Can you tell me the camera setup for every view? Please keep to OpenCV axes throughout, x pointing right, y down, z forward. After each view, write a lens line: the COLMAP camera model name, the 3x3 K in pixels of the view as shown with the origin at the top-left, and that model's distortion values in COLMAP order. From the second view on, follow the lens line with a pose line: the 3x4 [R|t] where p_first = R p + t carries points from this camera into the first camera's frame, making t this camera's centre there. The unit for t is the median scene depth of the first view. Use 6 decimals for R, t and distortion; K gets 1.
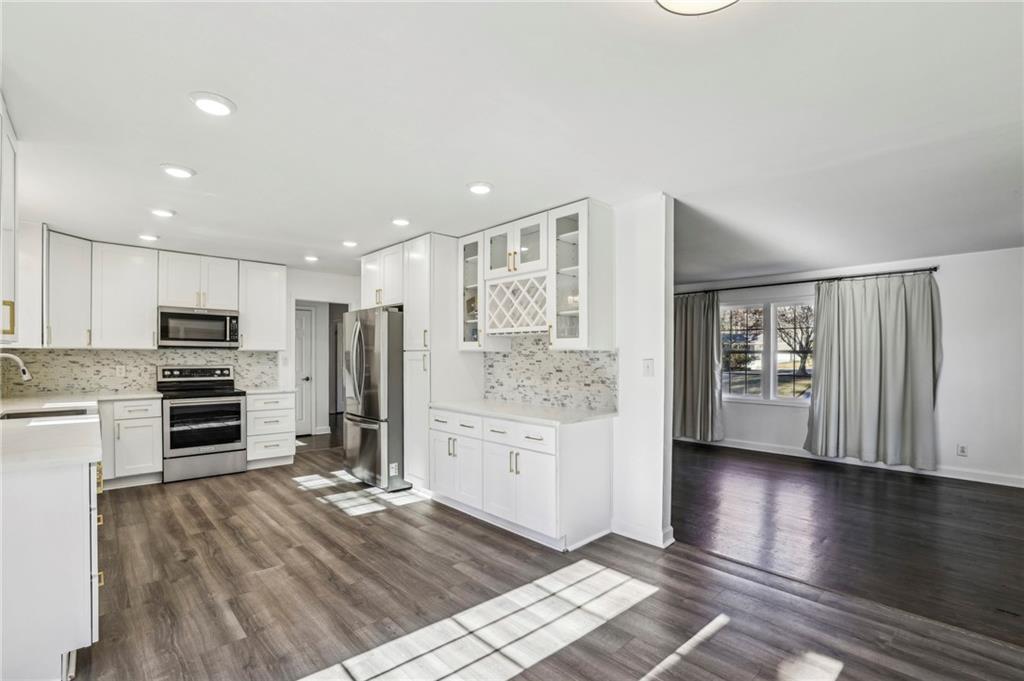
lens RADIAL K [[470.5, 0, 512.0], [0, 470.5, 340.5], [0, 0, 1]] dist [0.001393, 0.000350]
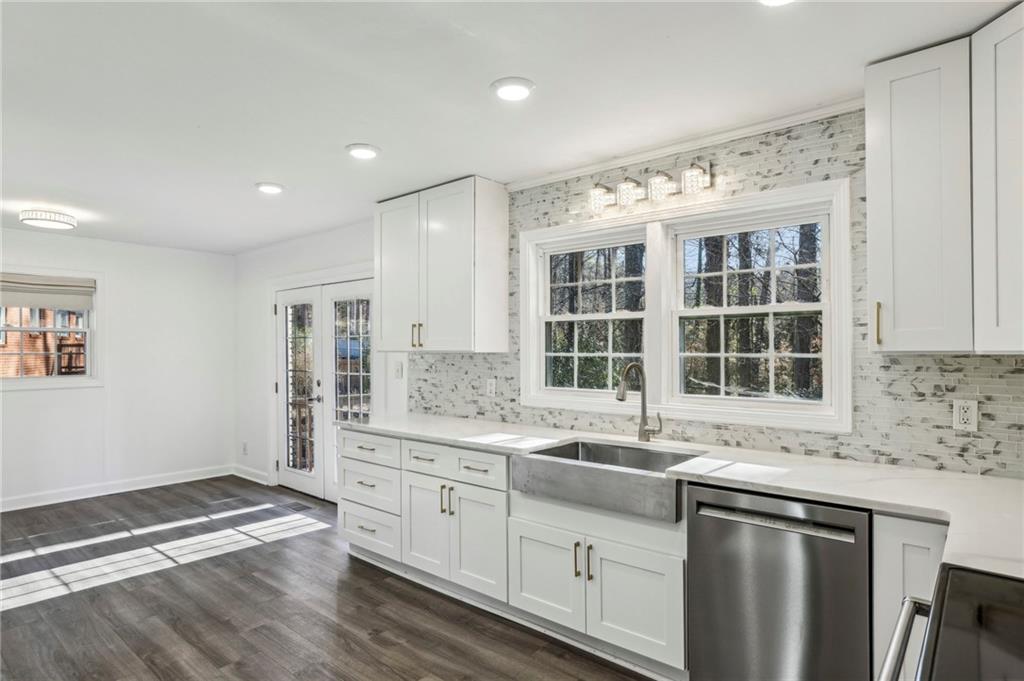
lens RADIAL K [[558.2, 0, 509.0], [0, 558.2, 348.1], [0, 0, 1]] dist [-0.002604, 0.000910]
pose [[-0.993191, -0.009424, -0.116116, -0.536315], [-0.004337, 0.999023, -0.043984, 0.031867], [0.116417, -0.043181, -0.992261, 1.304868]]
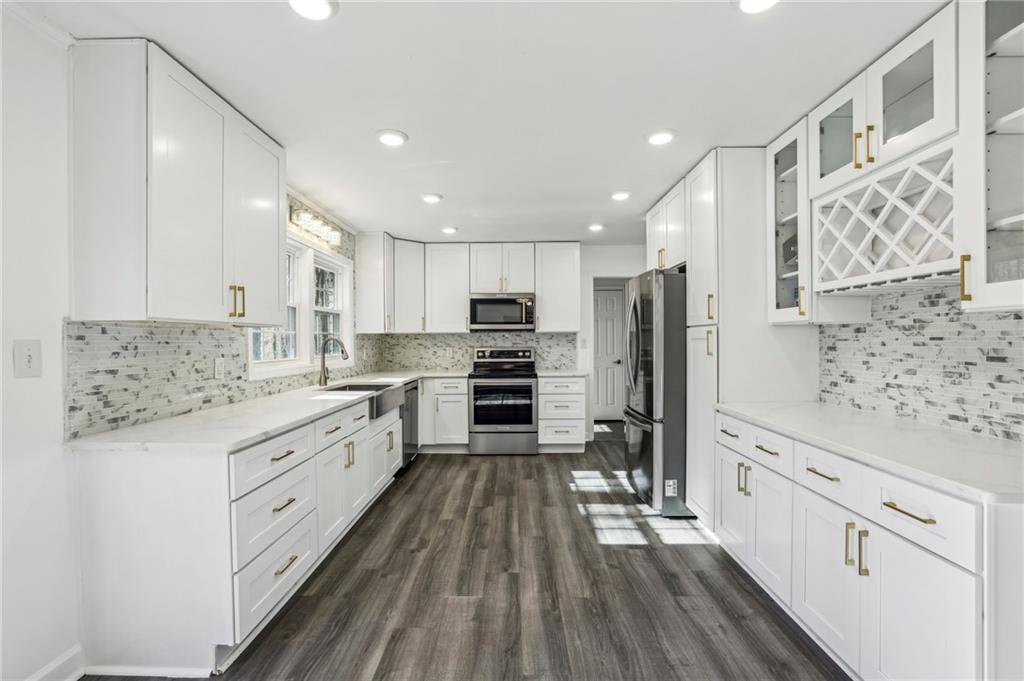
lens RADIAL K [[446.7, 0, 510.2], [0, 446.7, 344.8], [0, 0, 1]] dist [-0.047673, 0.018284]
pose [[0.728235, -0.003610, -0.685318, 0.040250], [0.033910, 0.998951, 0.030772, 0.020161], [0.684488, -0.045648, 0.727593, 0.339376]]
